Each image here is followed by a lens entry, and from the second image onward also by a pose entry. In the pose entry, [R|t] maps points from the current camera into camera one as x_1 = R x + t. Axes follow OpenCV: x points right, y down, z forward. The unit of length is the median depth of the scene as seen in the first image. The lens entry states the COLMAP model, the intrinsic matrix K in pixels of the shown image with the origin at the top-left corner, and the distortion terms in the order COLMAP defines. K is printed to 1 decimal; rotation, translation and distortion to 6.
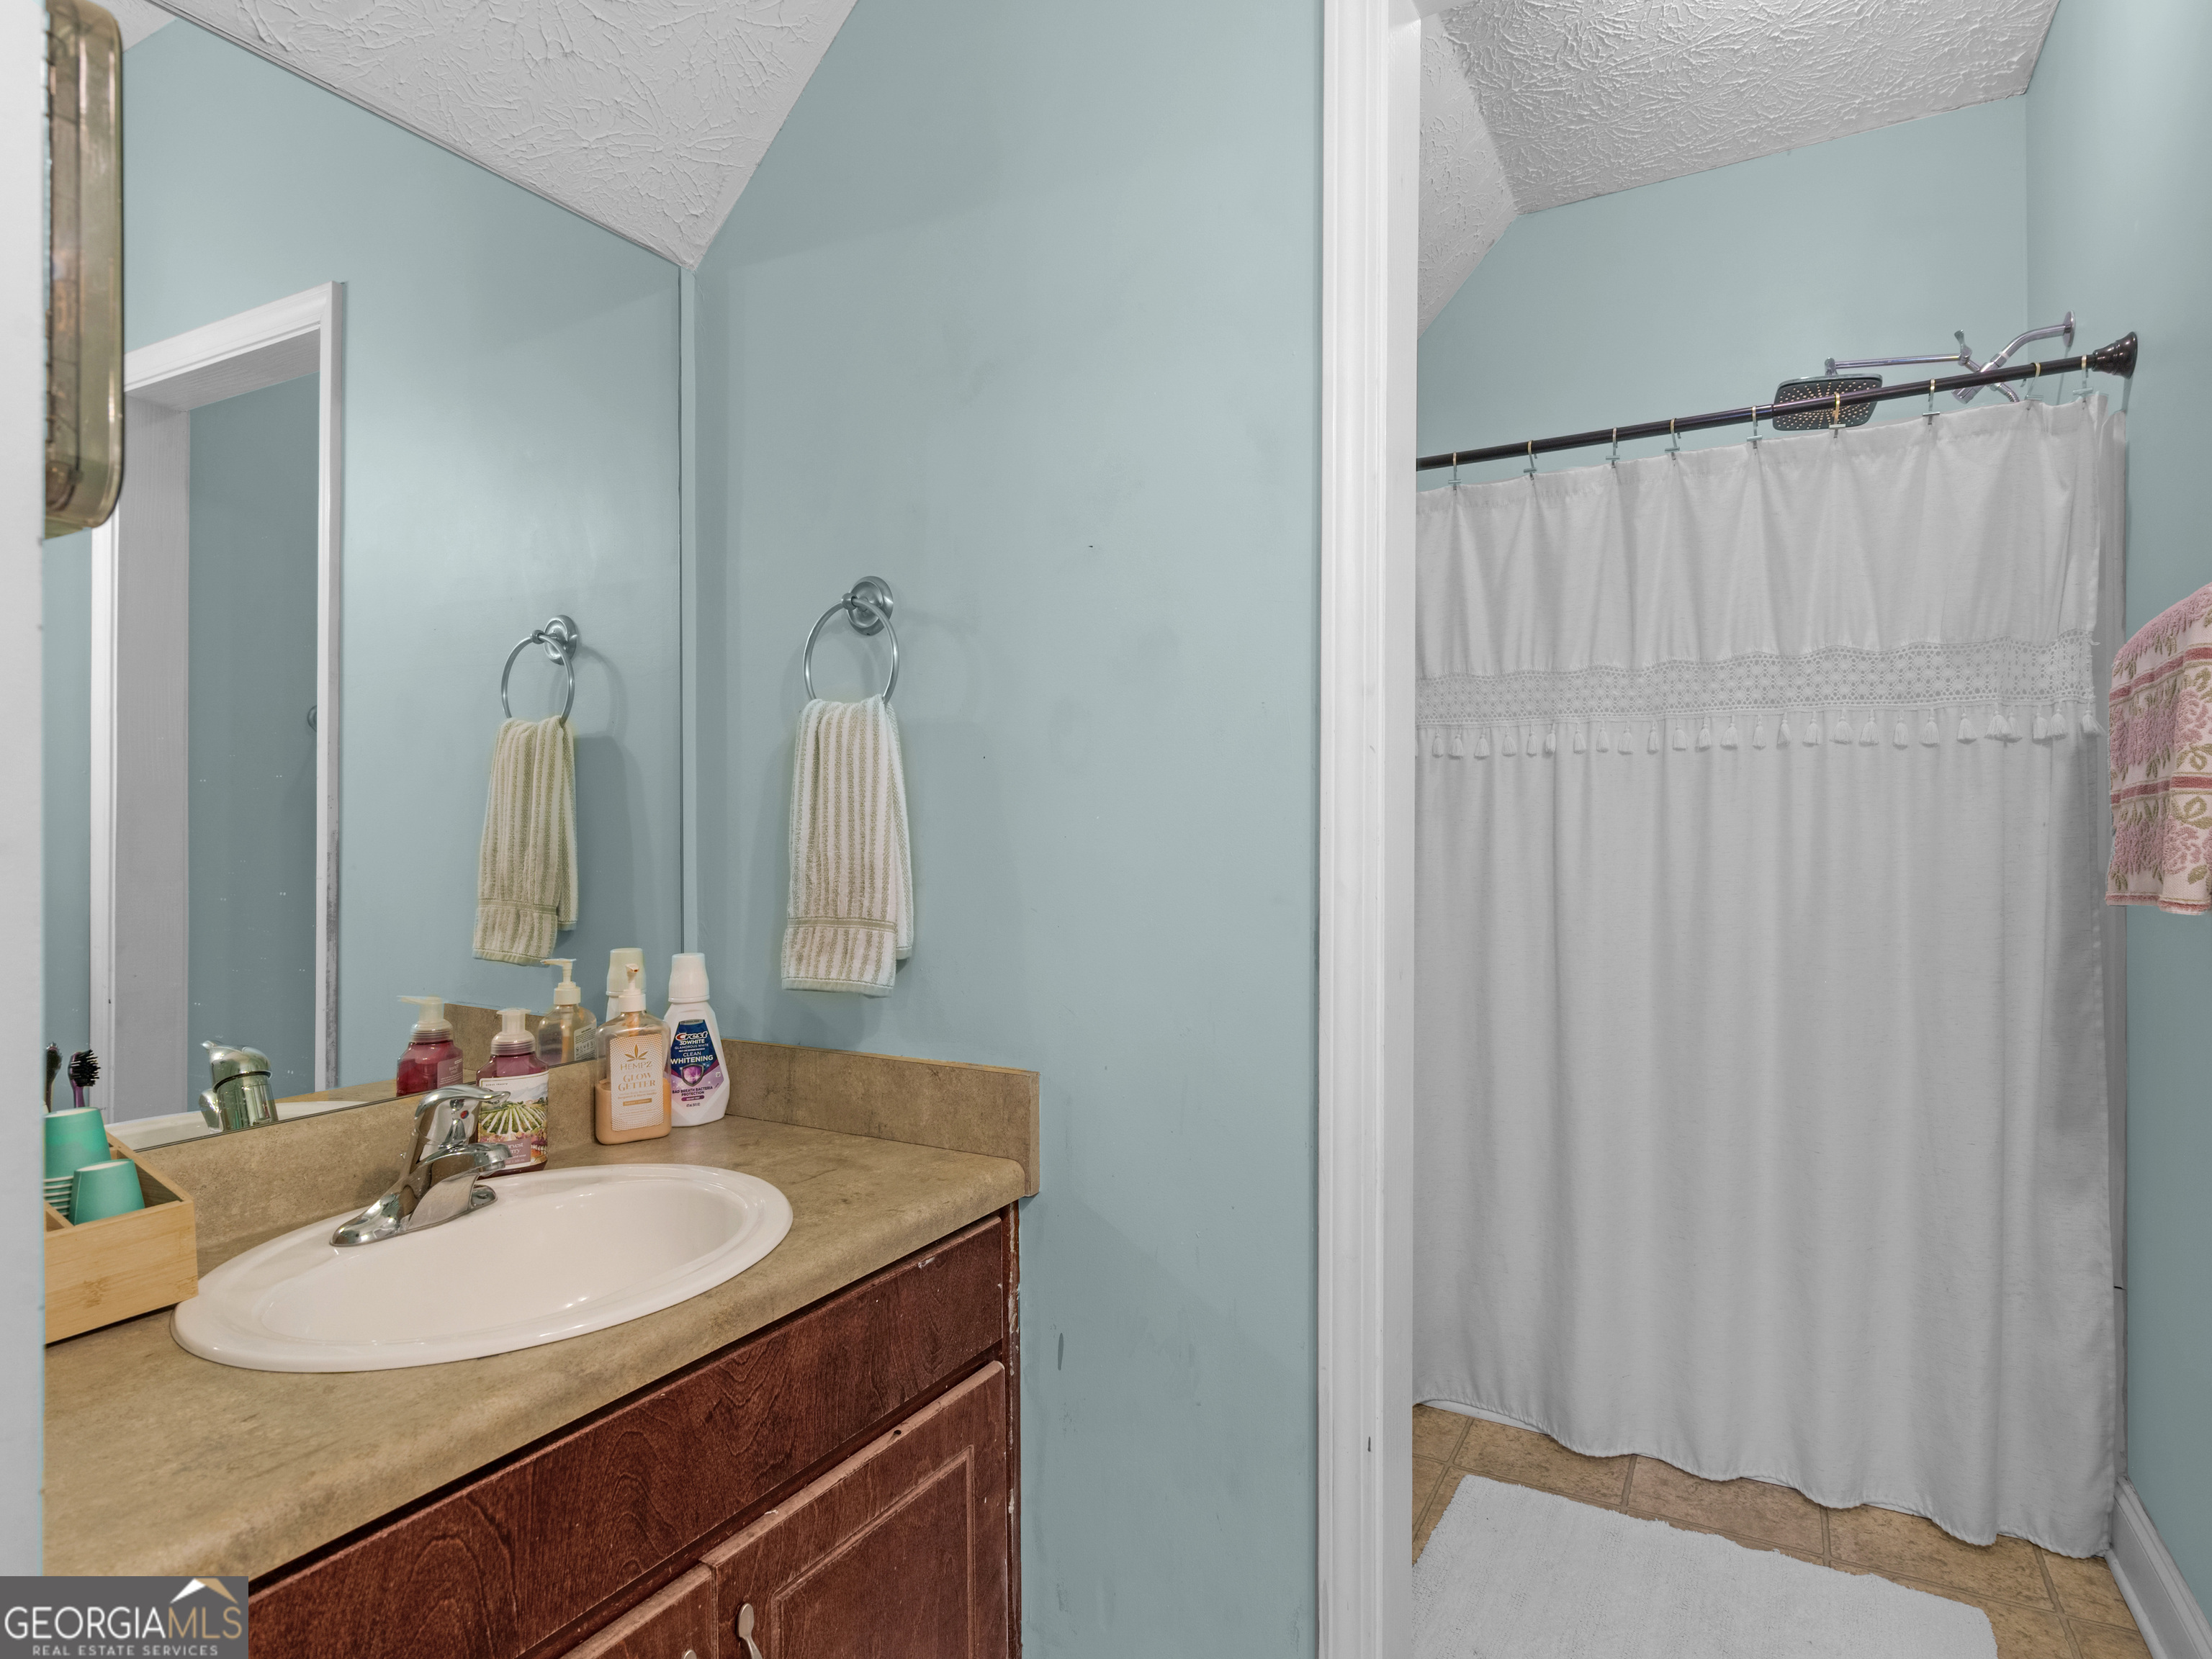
lens RADIAL K [[1234.3, 0, 1108.6], [0, 1234.3, 830.1], [0, 0, 1]] dist [0.003582, -0.000530]
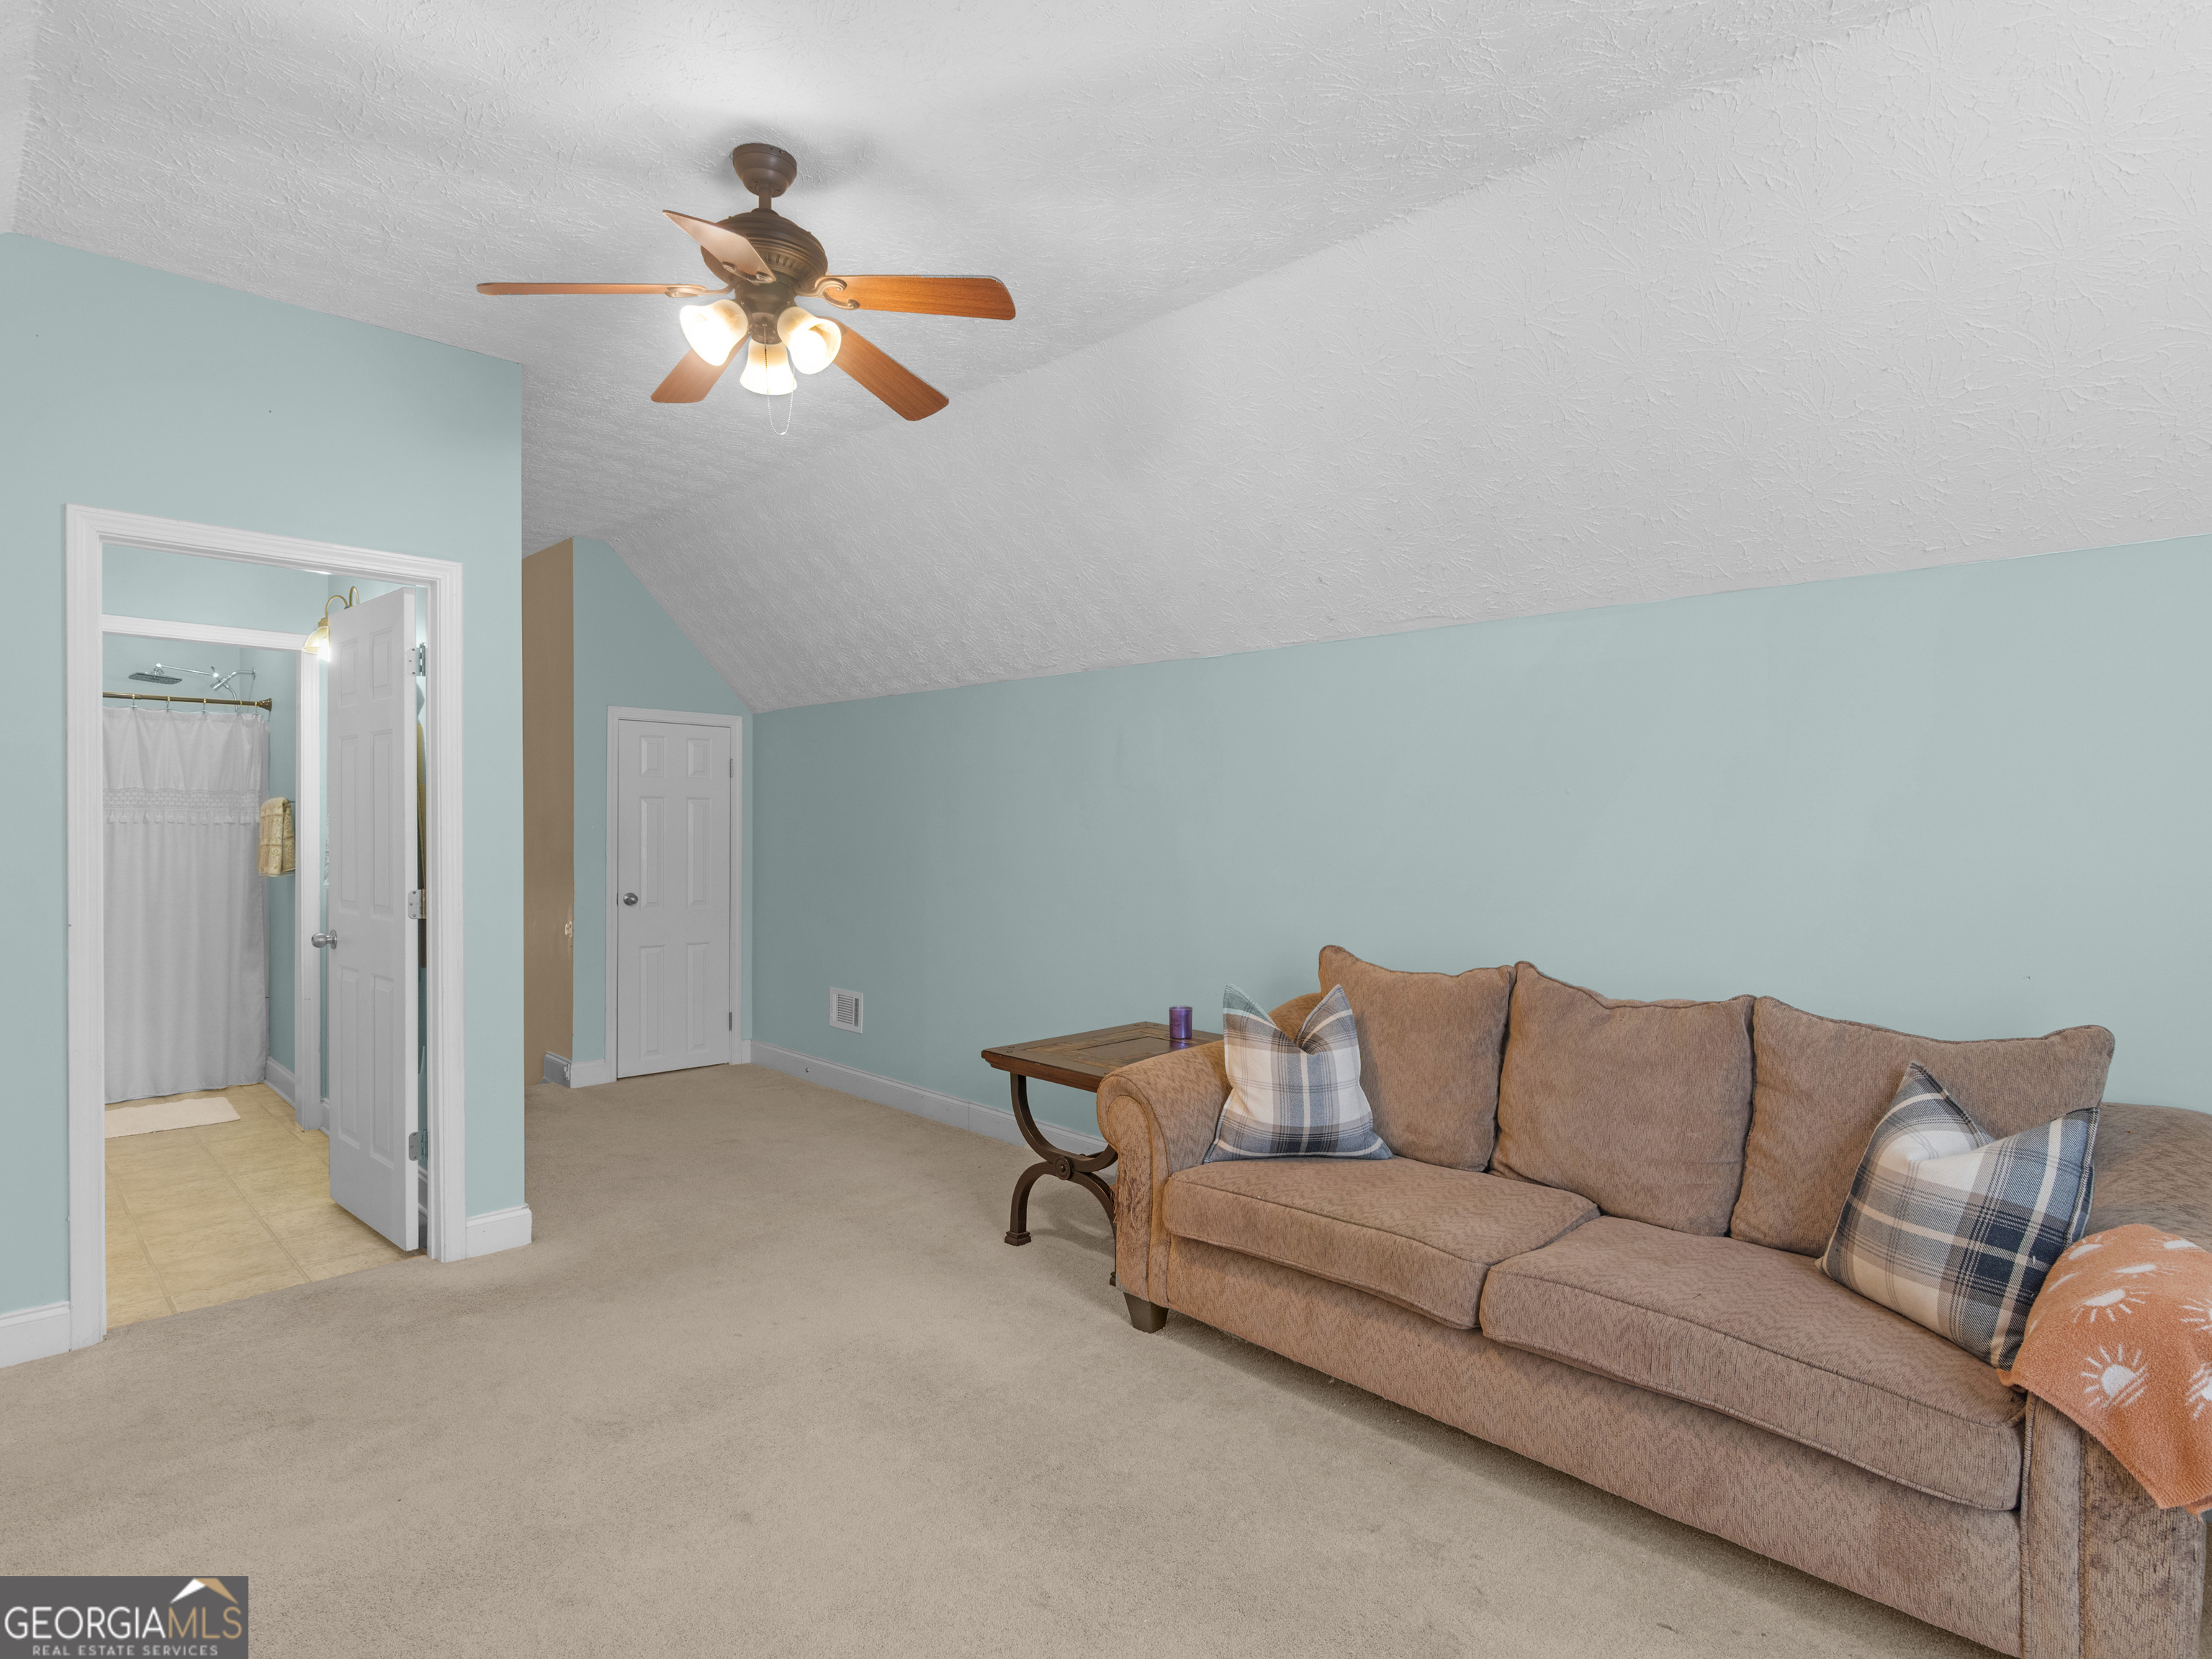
lens RADIAL K [[1141.1, 0, 1111.7], [0, 1141.1, 832.5], [0, 0, 1]] dist [0.003442, 0.000464]
pose [[0.273153, -0.001213, 0.961970, -1.364069], [-0.000034, 0.999999, 0.001271, -0.053819], [-0.961971, -0.000380, 0.273152, -1.820357]]
